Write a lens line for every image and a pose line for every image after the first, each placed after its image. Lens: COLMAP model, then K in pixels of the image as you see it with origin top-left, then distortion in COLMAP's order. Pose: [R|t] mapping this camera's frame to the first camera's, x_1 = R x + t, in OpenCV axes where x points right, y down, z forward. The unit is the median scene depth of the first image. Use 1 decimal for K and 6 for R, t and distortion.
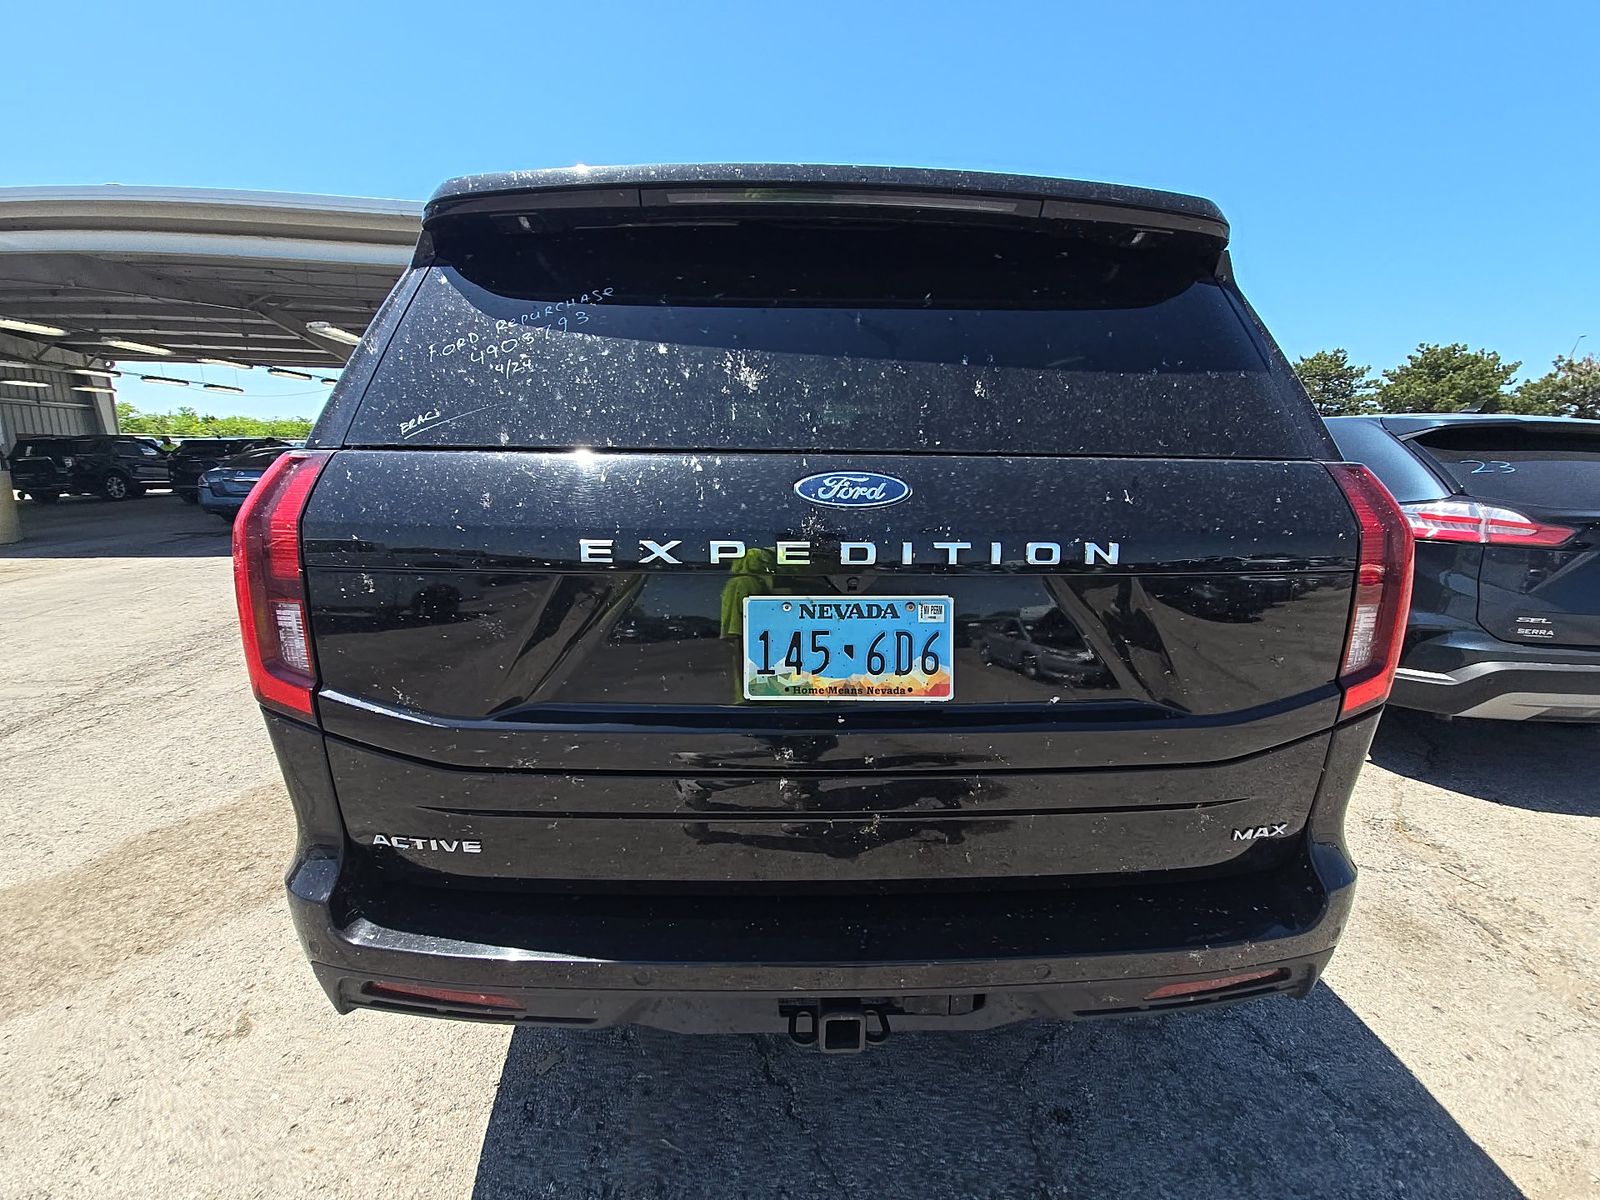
lens RADIAL K [[655.1, 0, 798.0], [0, 655.1, 596.9], [0, 0, 1]] dist [-0.006986, -0.001089]
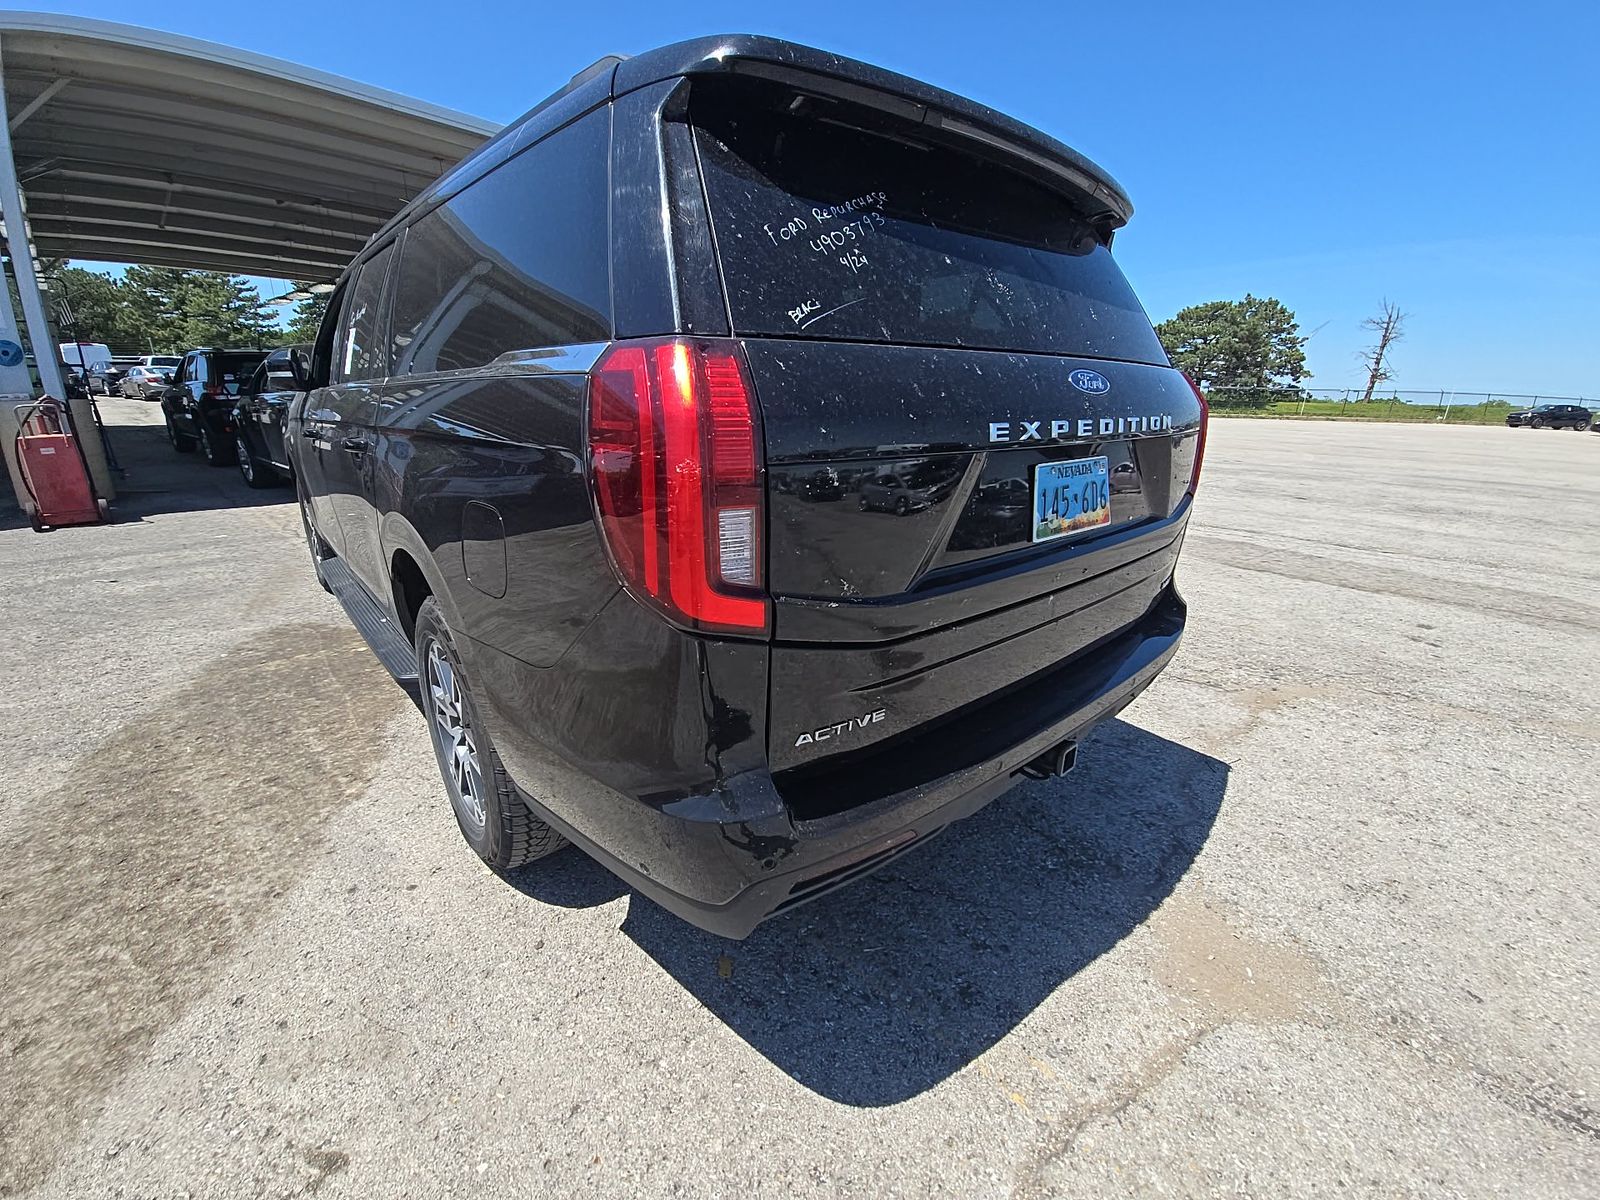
lens RADIAL K [[655.1, 0, 791.3], [0, 655.1, 601.0], [0, 0, 1]] dist [-0.006986, -0.001089]
pose [[0.779375, -0.193189, 0.596031, -1.308083], [0.125593, 0.980141, 0.153463, 0.003477], [-0.613842, -0.044748, 0.788160, 0.237013]]
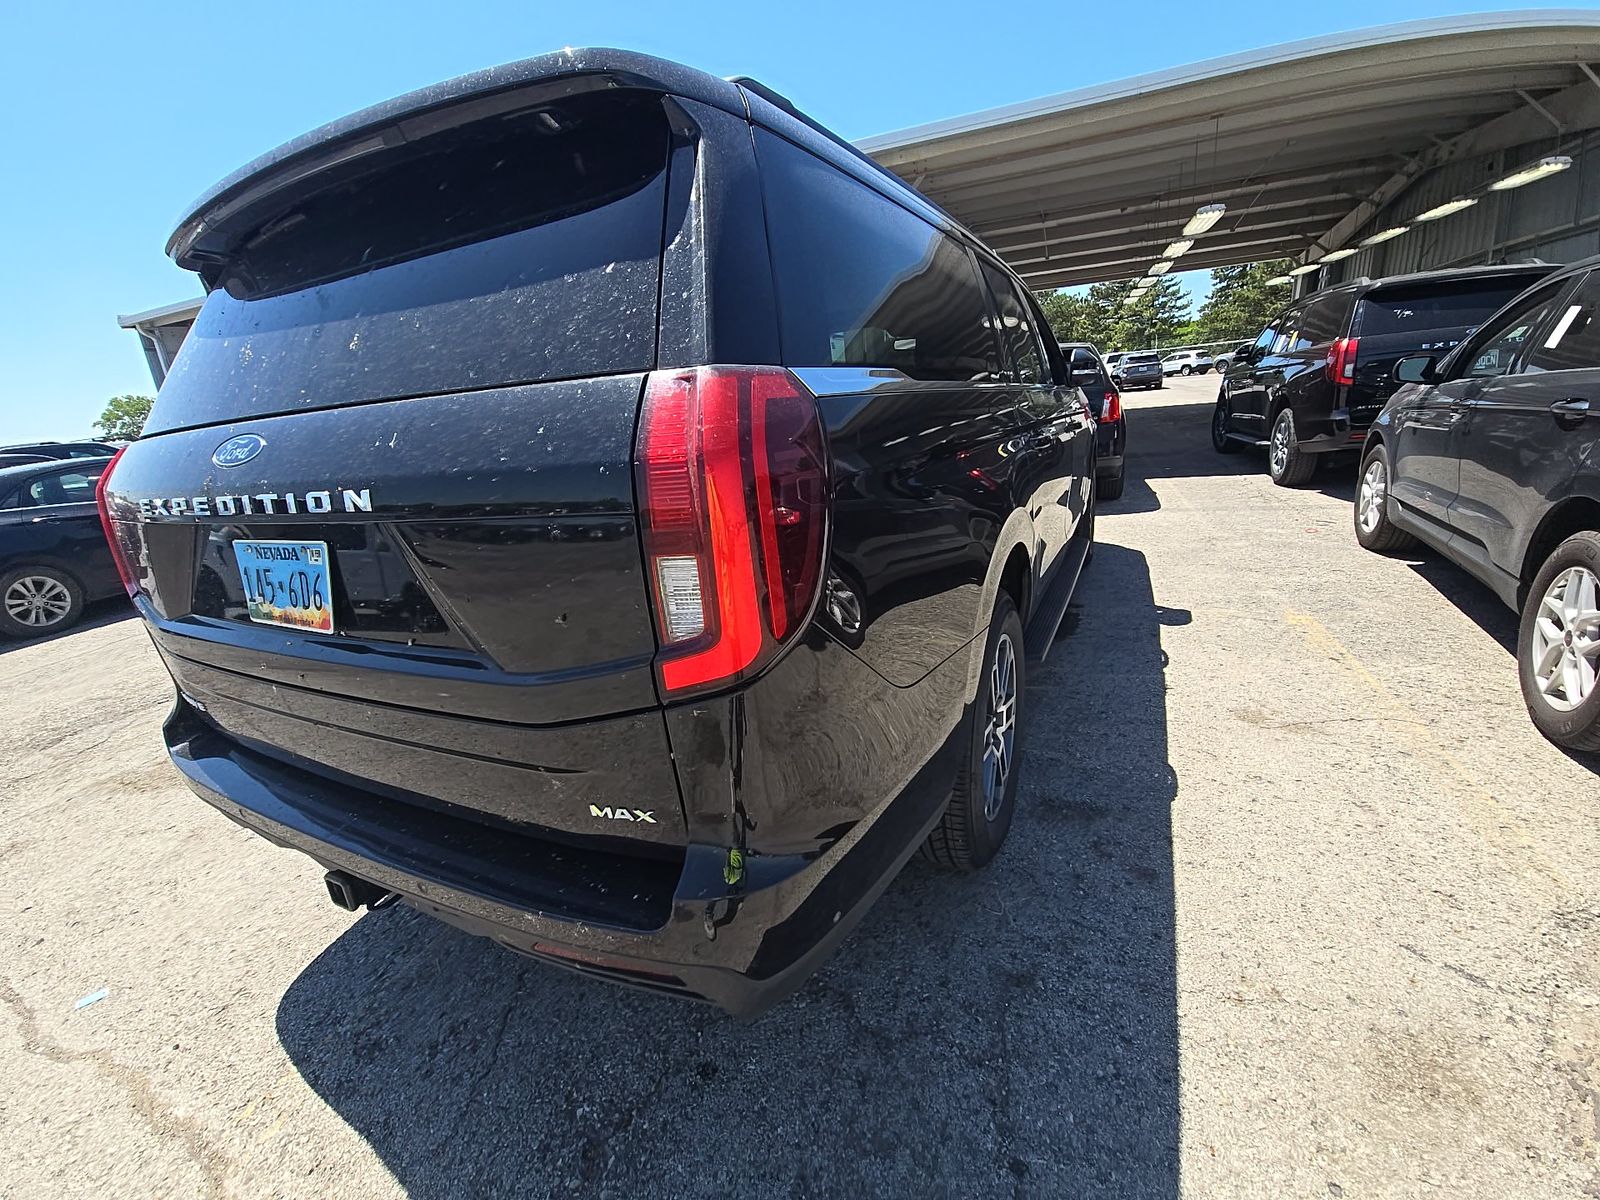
lens RADIAL K [[655.1, 0, 798.7], [0, 655.1, 603.5], [0, 0, 1]] dist [-0.006986, -0.001089]
pose [[0.871338, 0.055550, -0.487530, 1.480976], [-0.003464, 0.994243, 0.107094, -0.017711], [0.490672, -0.091626, 0.866514, 0.425370]]
